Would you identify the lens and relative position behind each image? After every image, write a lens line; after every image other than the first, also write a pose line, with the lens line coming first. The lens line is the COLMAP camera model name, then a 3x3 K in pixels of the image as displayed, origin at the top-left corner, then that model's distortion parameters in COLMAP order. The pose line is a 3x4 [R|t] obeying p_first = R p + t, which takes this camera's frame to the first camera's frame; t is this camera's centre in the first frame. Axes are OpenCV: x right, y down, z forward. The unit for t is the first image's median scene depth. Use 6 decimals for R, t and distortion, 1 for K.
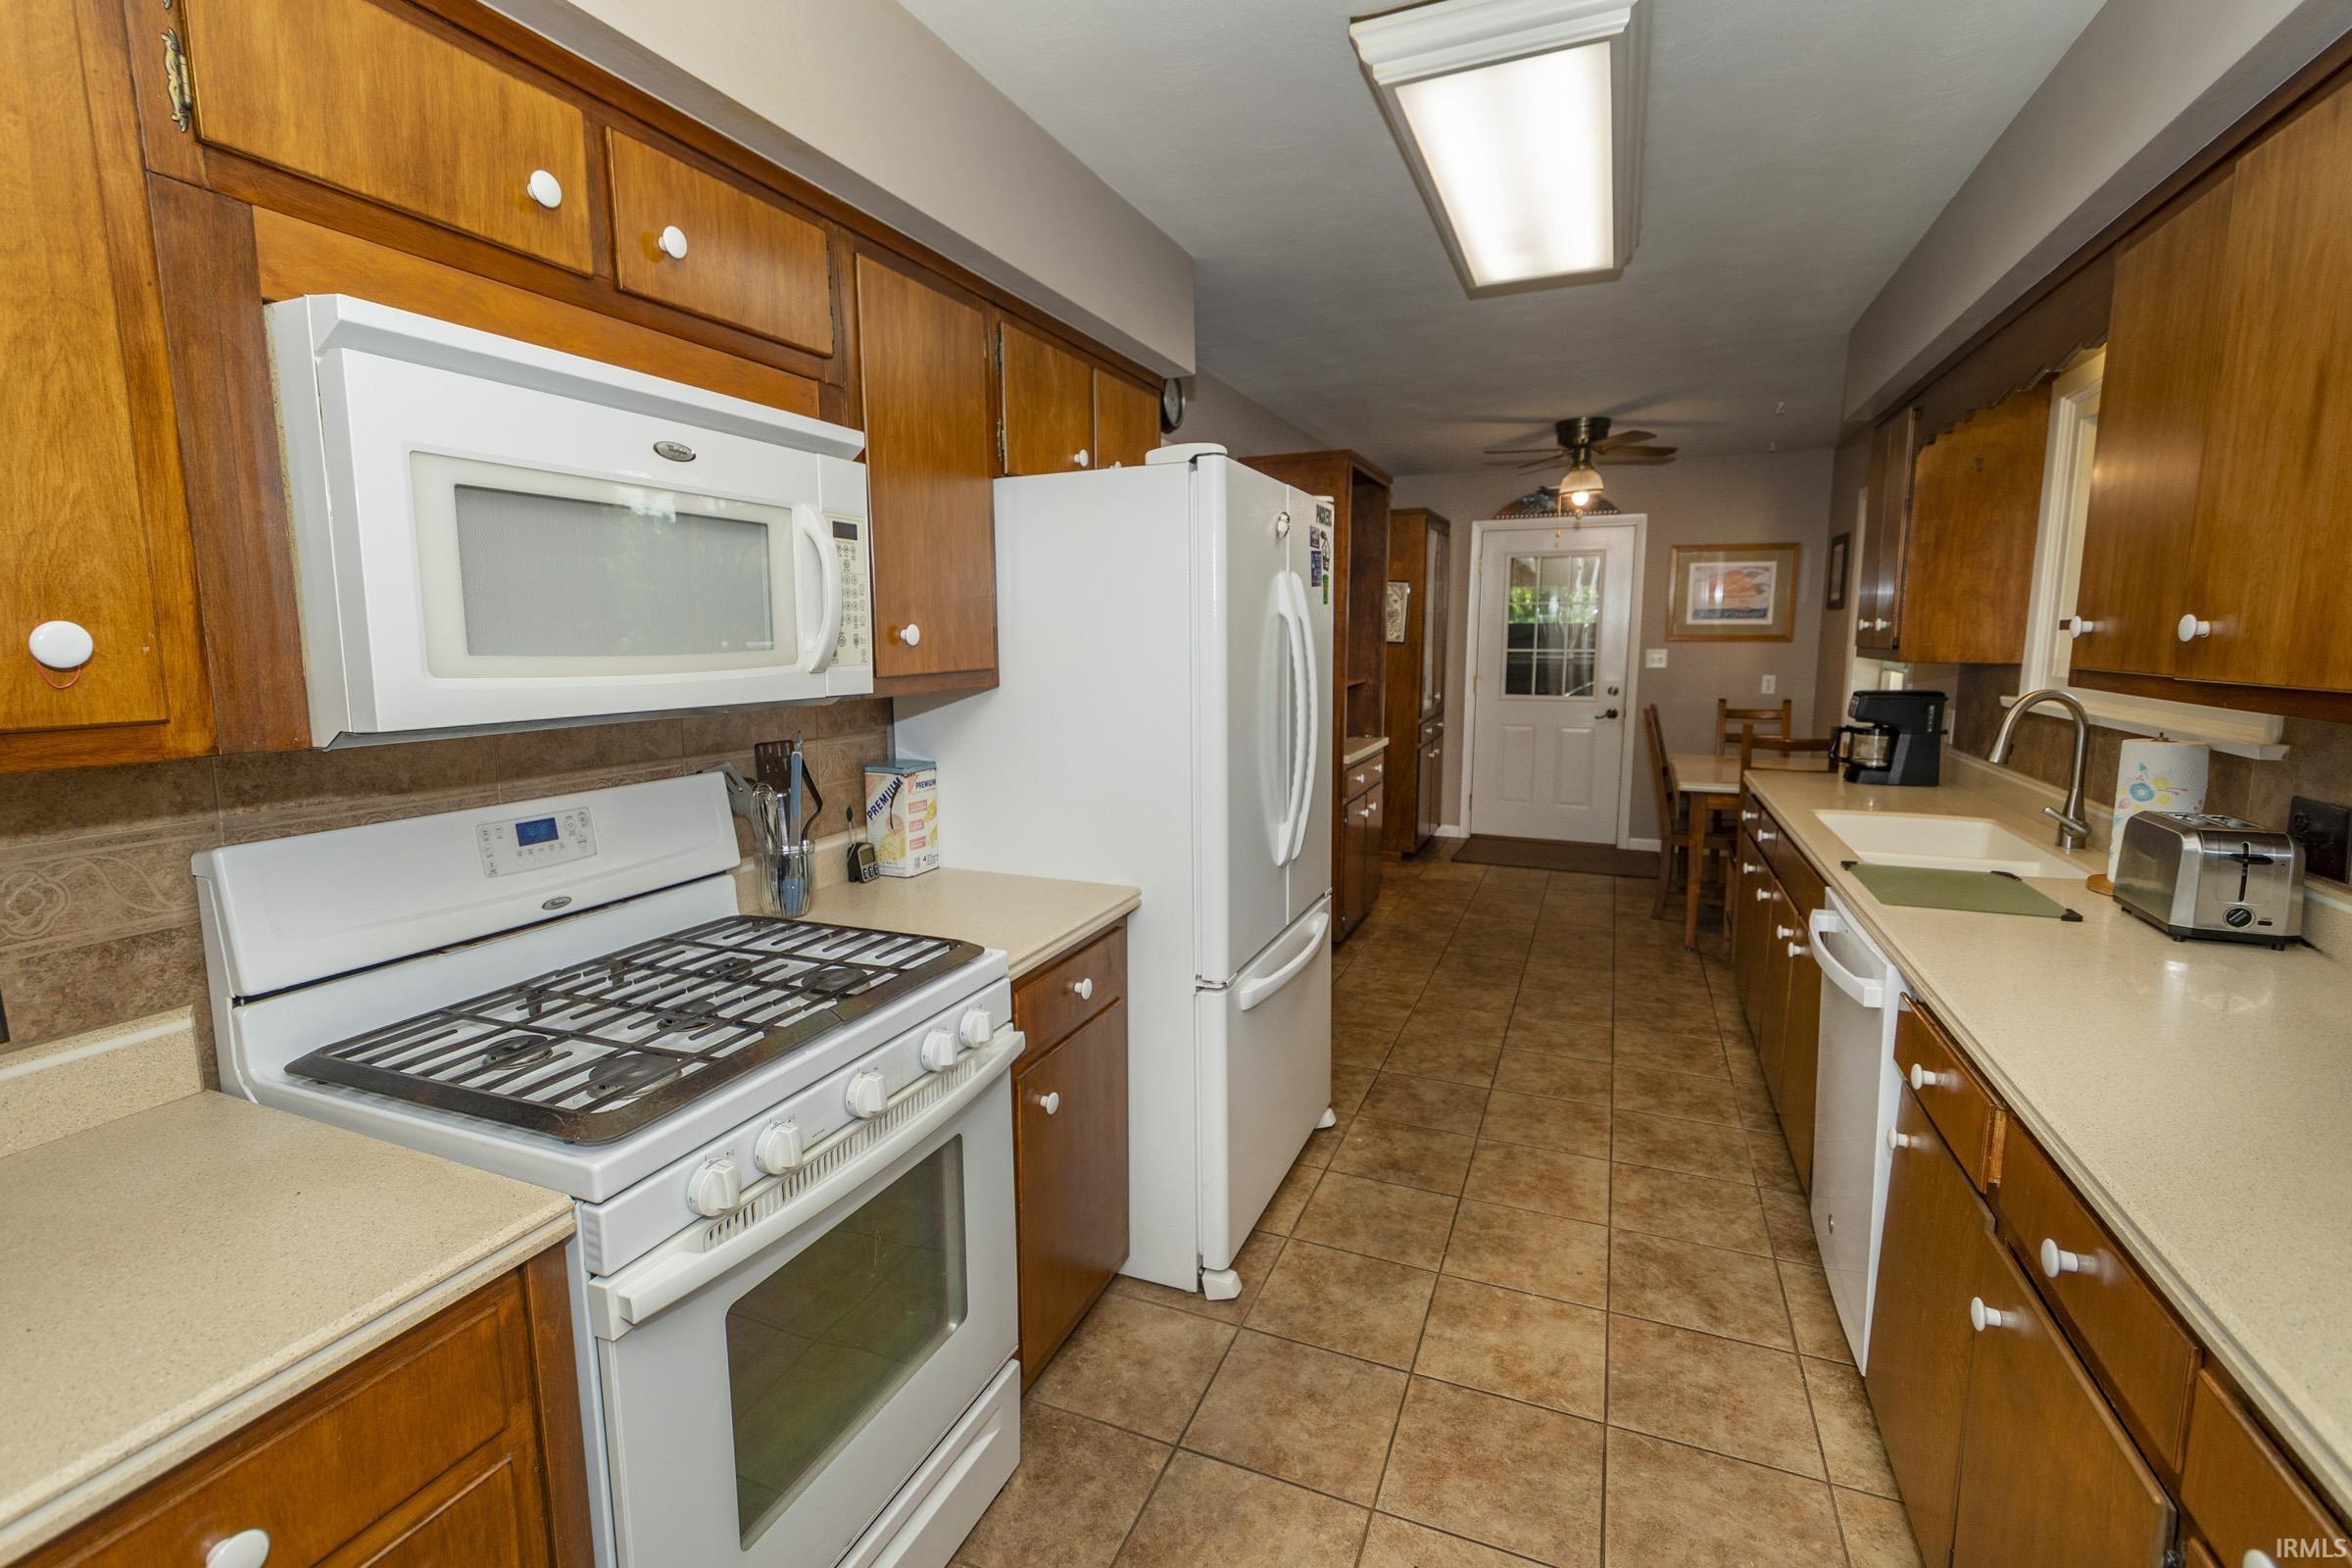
lens RADIAL K [[1054.6, 0, 1140.4], [0, 1054.6, 776.0], [0, 0, 1]] dist [-0.003636, -0.000758]
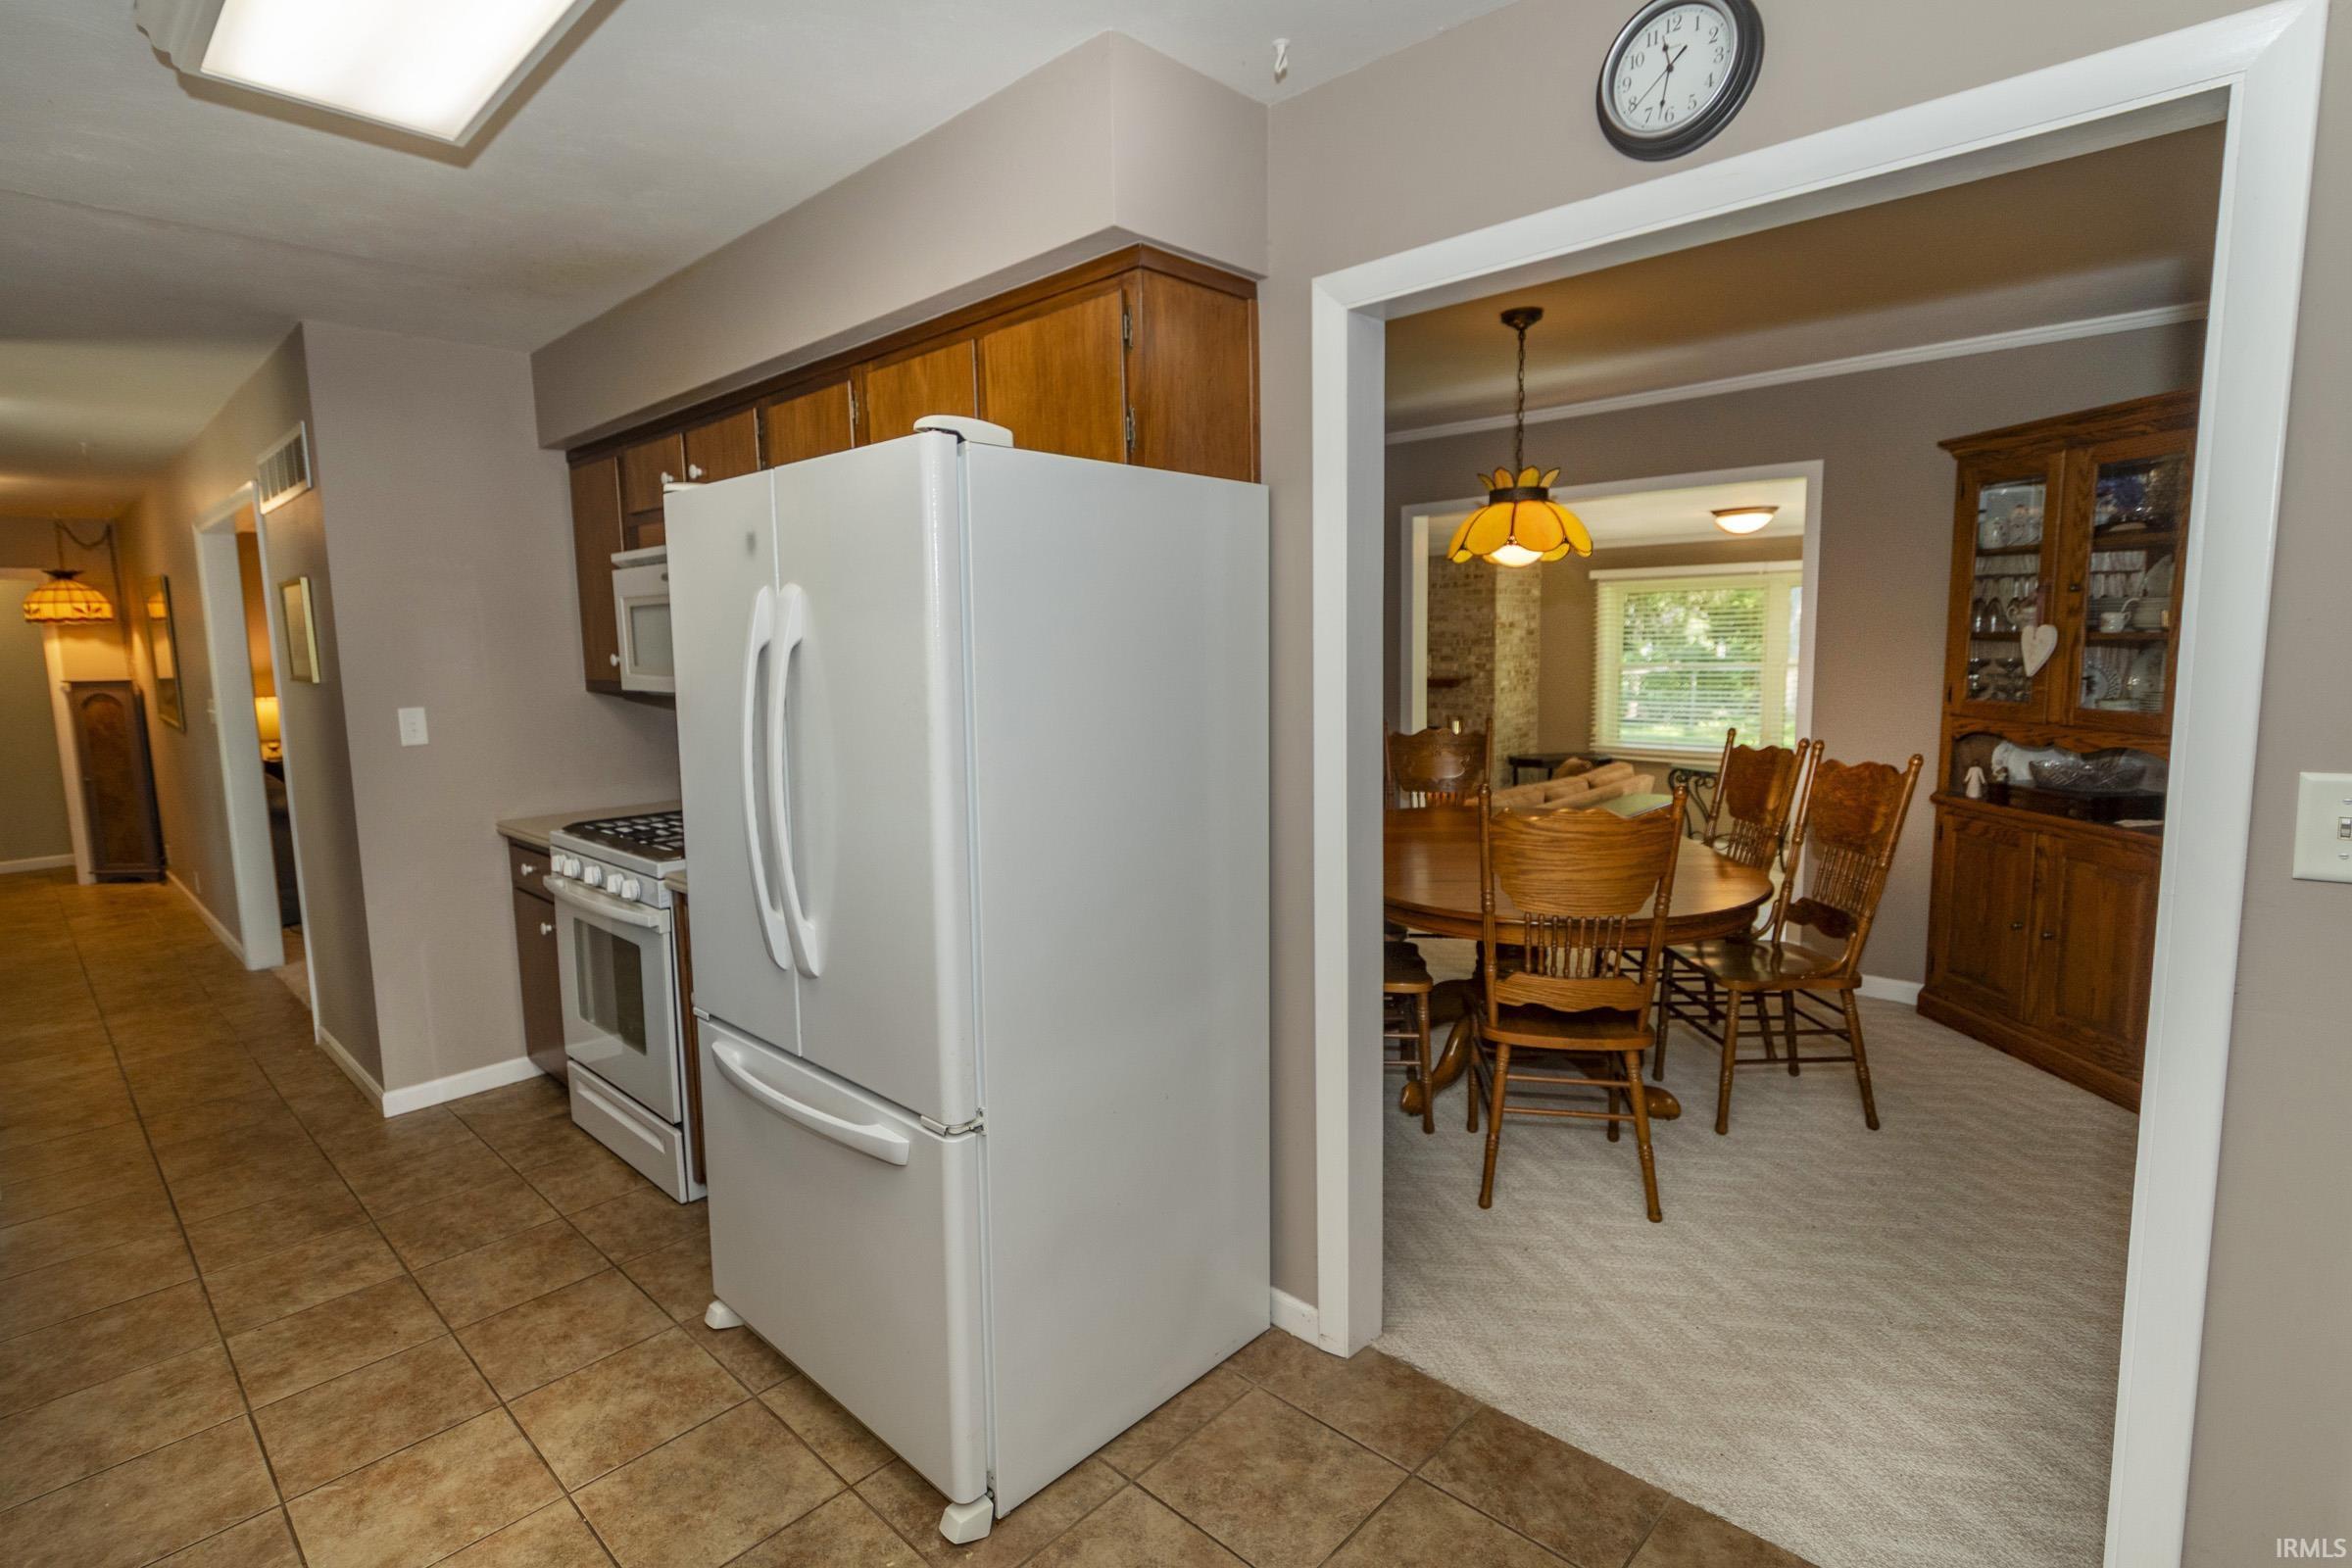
lens RADIAL K [[1143.6, 0, 1146.6], [0, 1143.6, 767.2], [0, 0, 1]] dist [0.003078, 0.002183]
pose [[-0.346757, 0.122139, -0.929968, 0.804243], [-0.102703, 0.980580, 0.167080, -0.223990], [0.932315, 0.153447, -0.327479, 1.496132]]
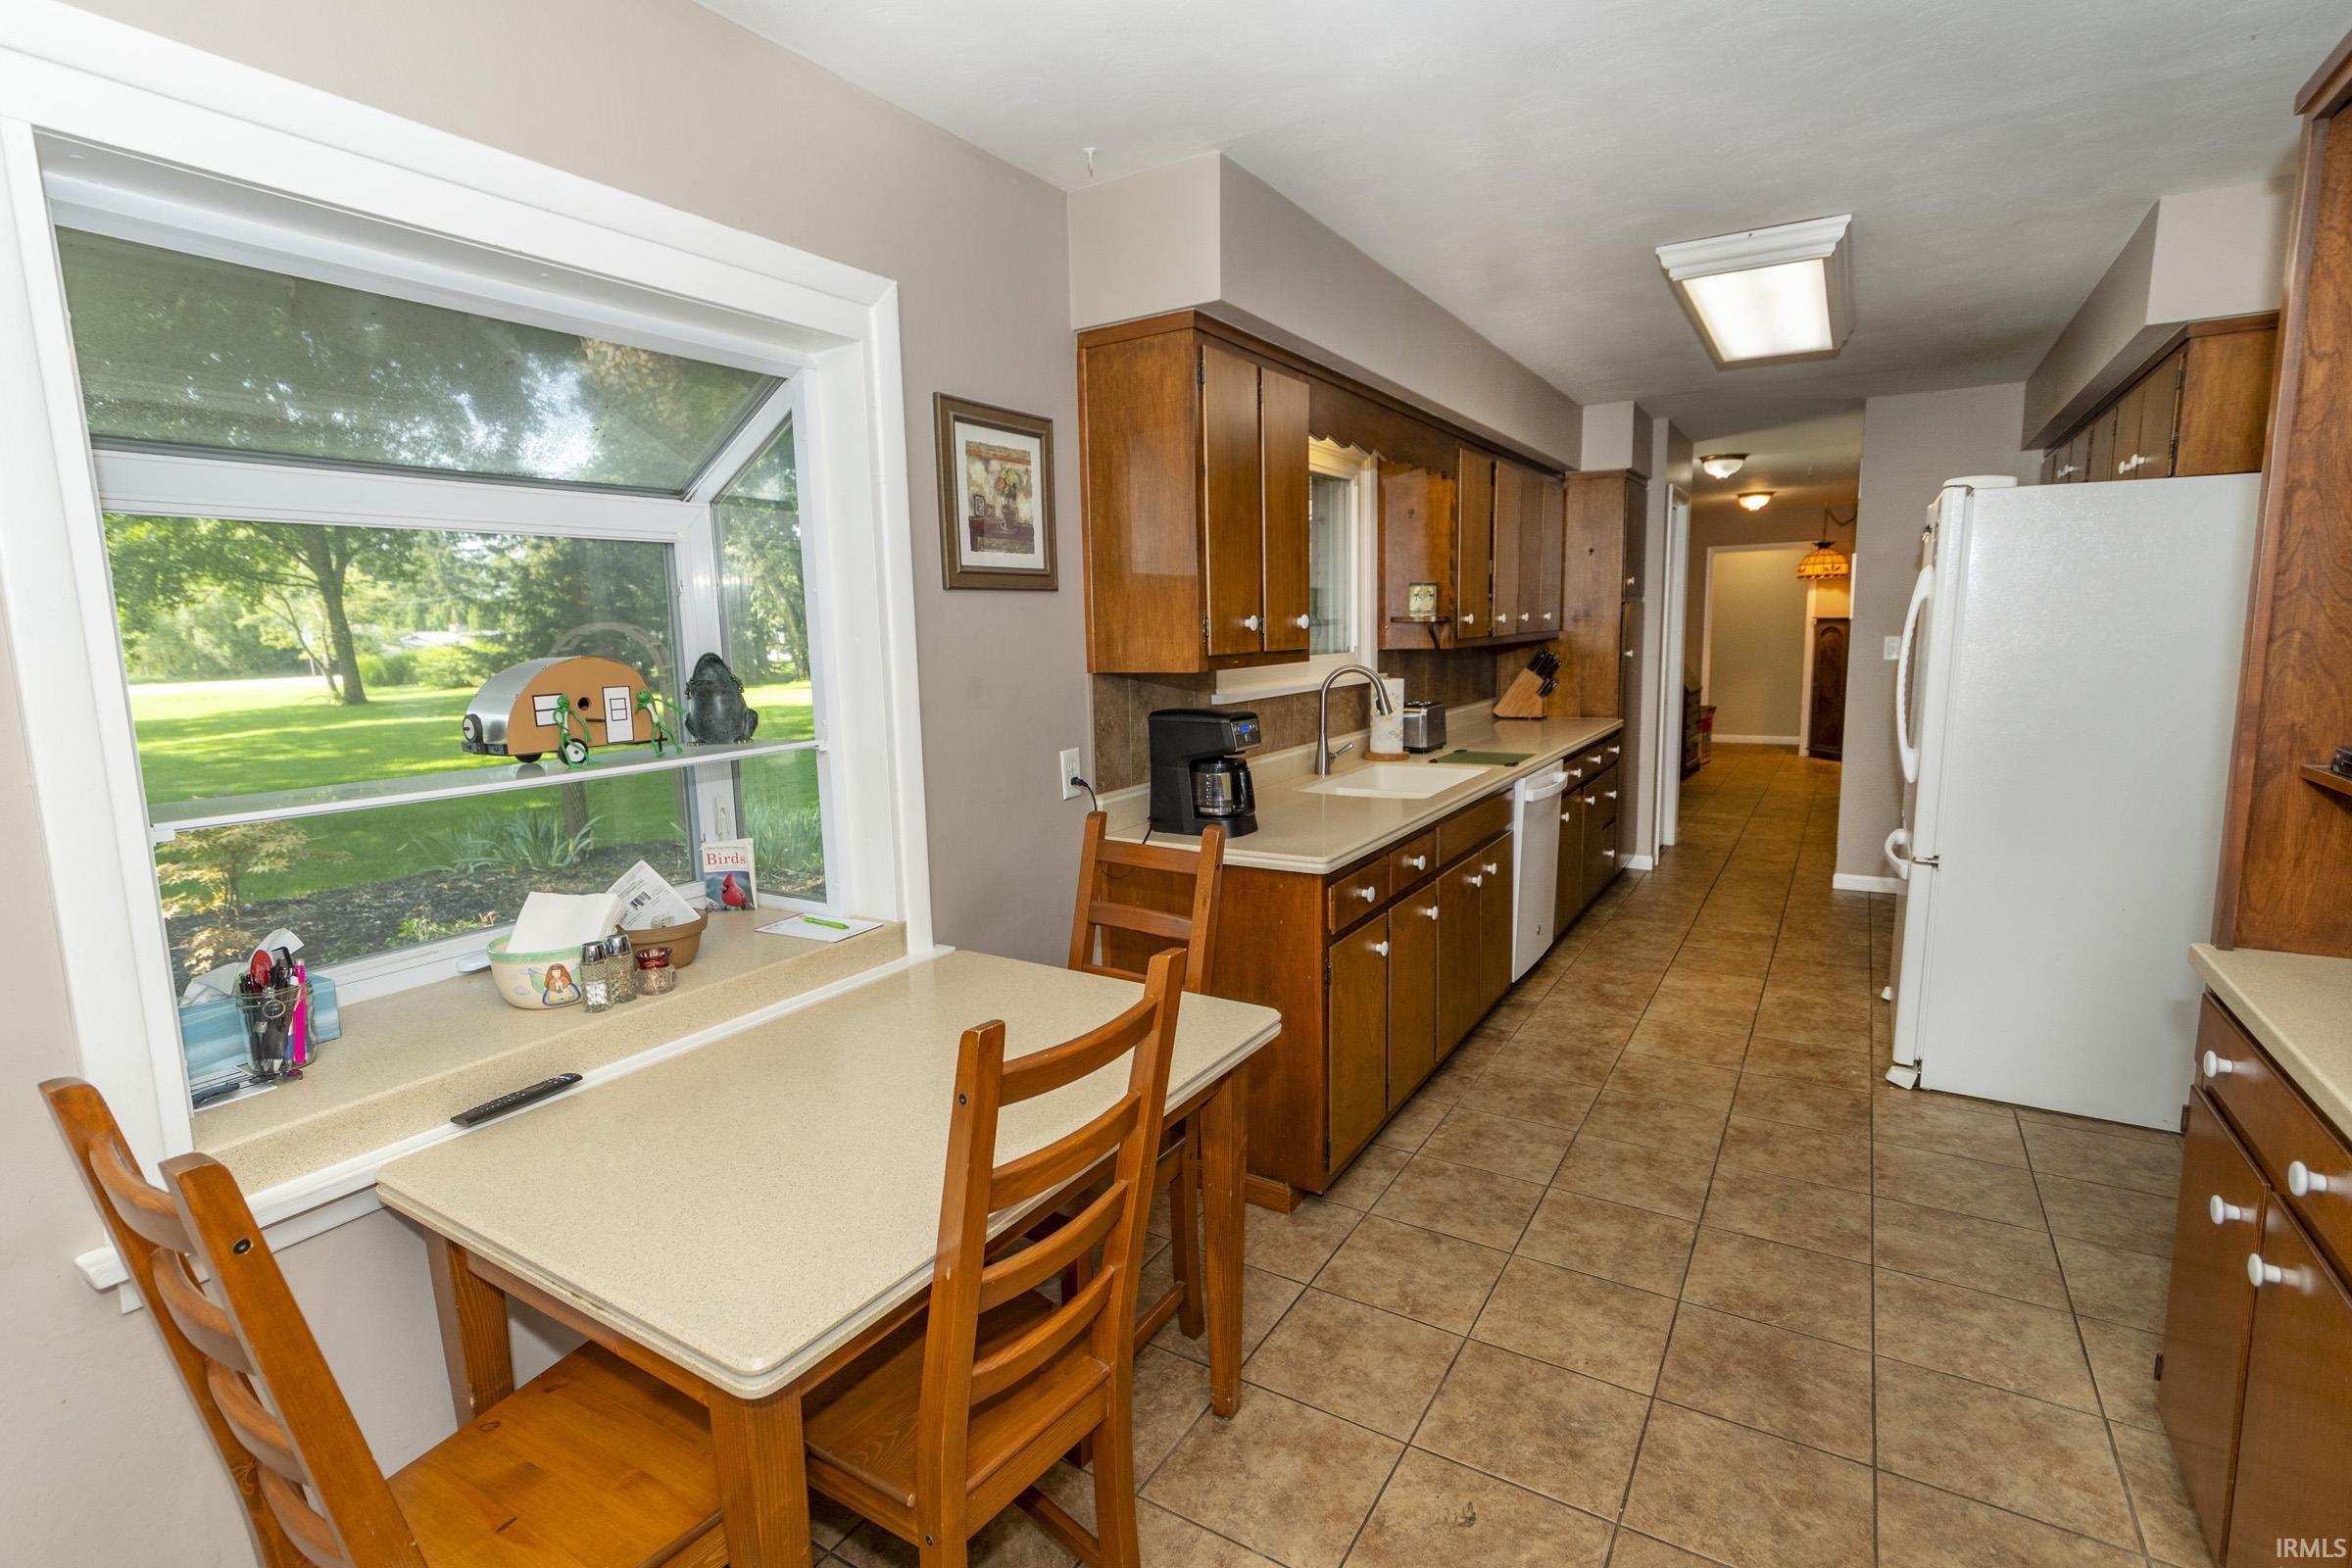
lens RADIAL K [[1143.6, 0, 1146.6], [0, 1143.6, 767.2], [0, 0, 1]] dist [0.003078, 0.002183]
pose [[-0.990541, 0.008758, 0.136936, 0.918218], [0.044635, 0.964253, 0.261197, -0.365754], [-0.129753, 0.264839, -0.955523, 2.556559]]
